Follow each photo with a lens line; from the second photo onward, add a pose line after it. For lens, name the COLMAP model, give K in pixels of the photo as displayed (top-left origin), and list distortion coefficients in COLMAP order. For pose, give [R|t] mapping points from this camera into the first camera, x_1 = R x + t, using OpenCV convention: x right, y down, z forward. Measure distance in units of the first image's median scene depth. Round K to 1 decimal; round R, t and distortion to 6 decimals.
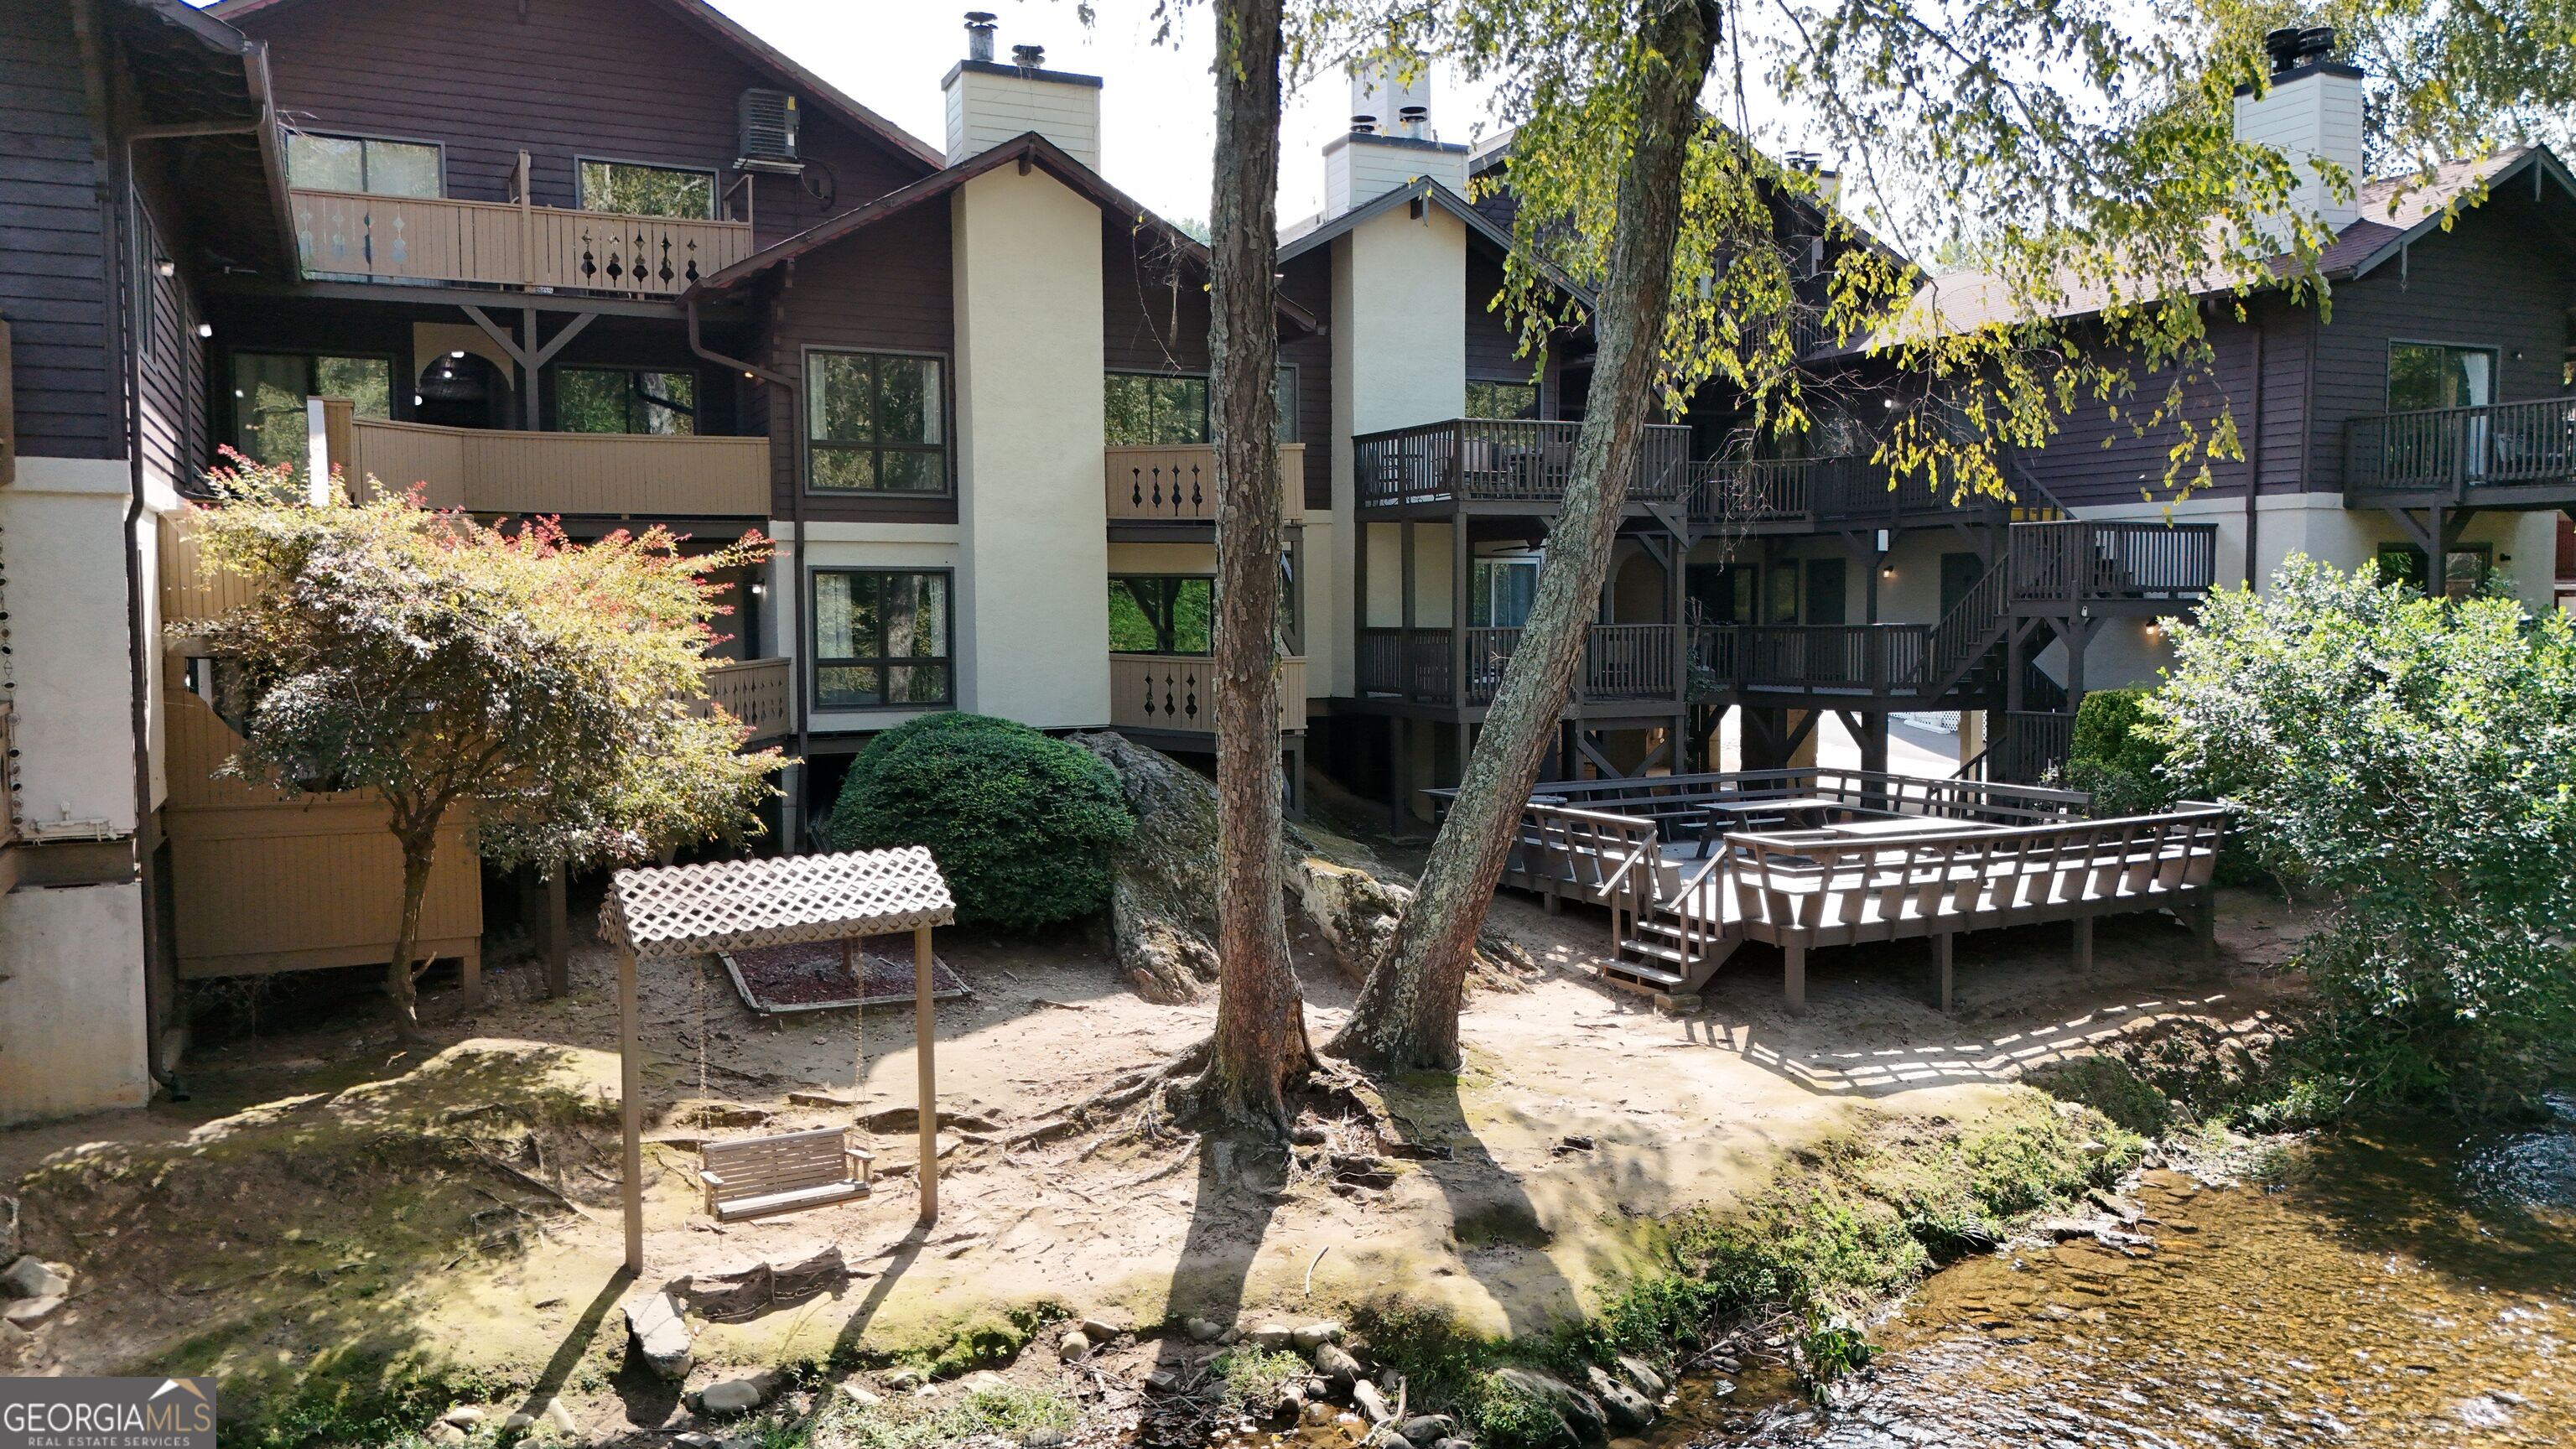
lens RADIAL K [[1911.6, 0, 1280.9], [0, 1911.6, 753.2], [0, 0, 1]] dist [0.102625, -0.118274]
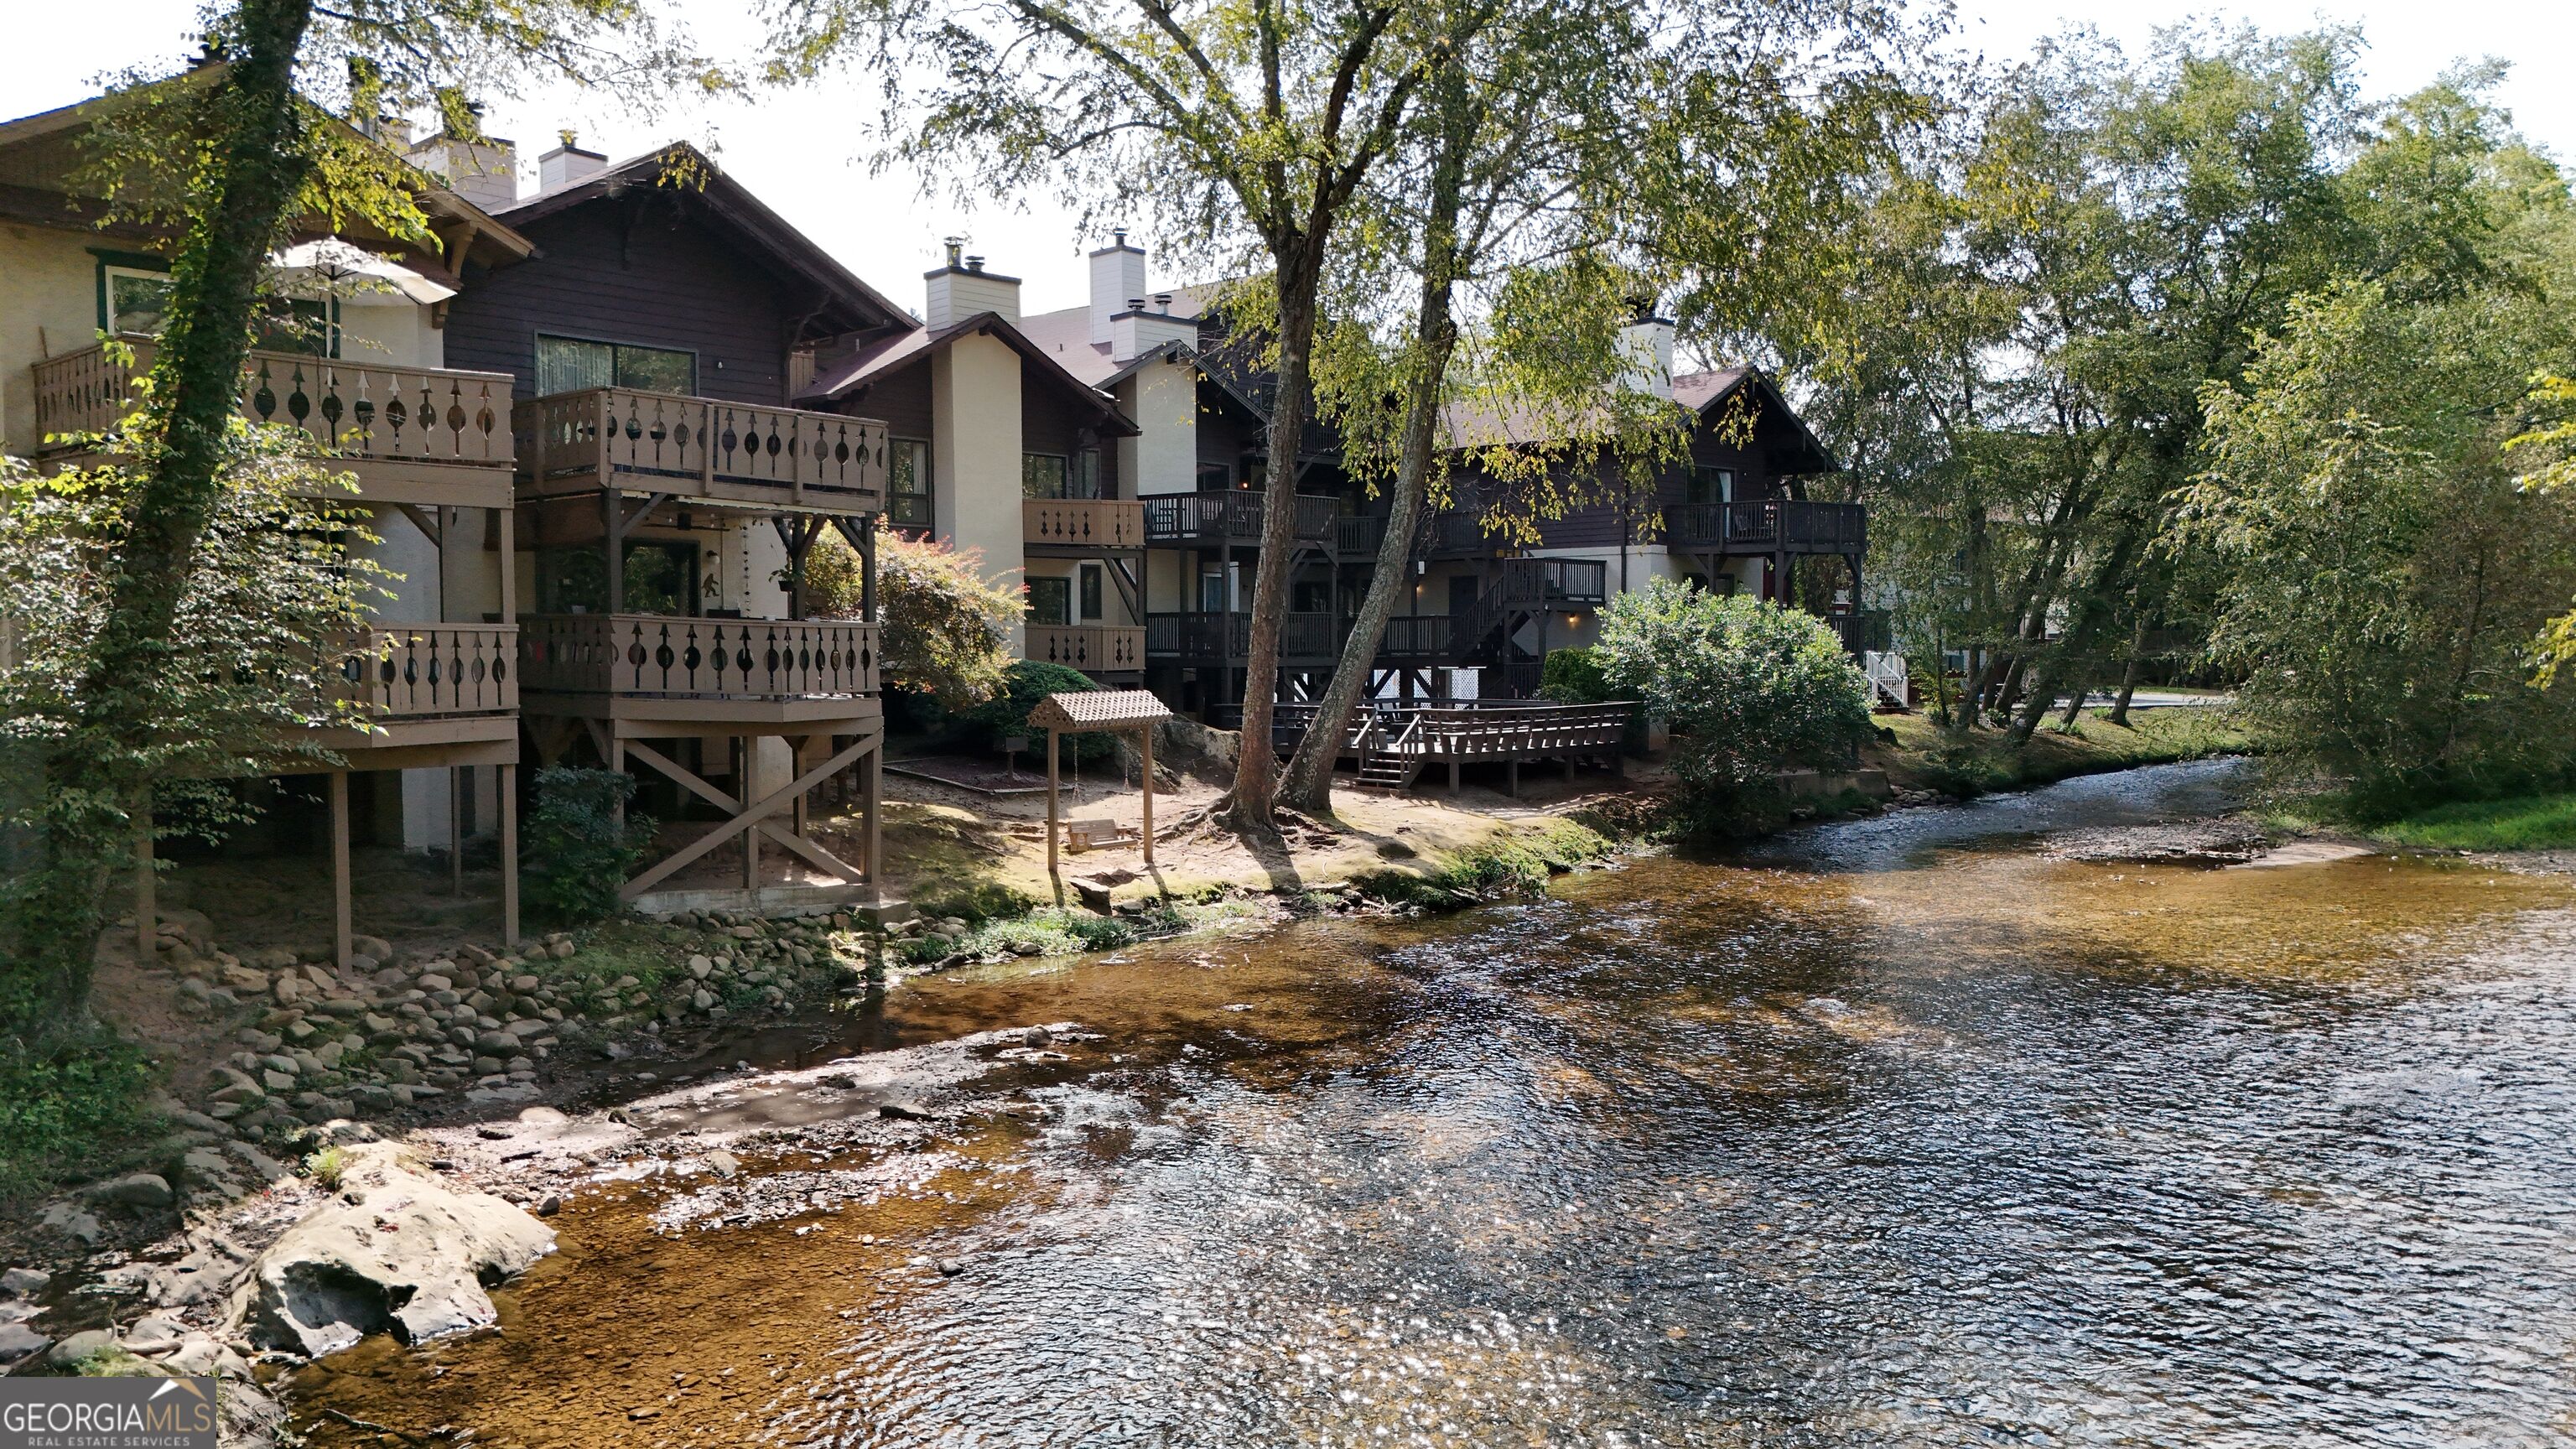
lens RADIAL K [[1911.6, 0, 1280.9], [0, 1911.6, 753.2], [0, 0, 1]] dist [0.102625, -0.118274]
pose [[0.941690, -0.014006, 0.336191, -0.547259], [0.020263, 0.999680, -0.015111, 0.110681], [-0.335872, 0.021042, 0.941673, -0.781633]]
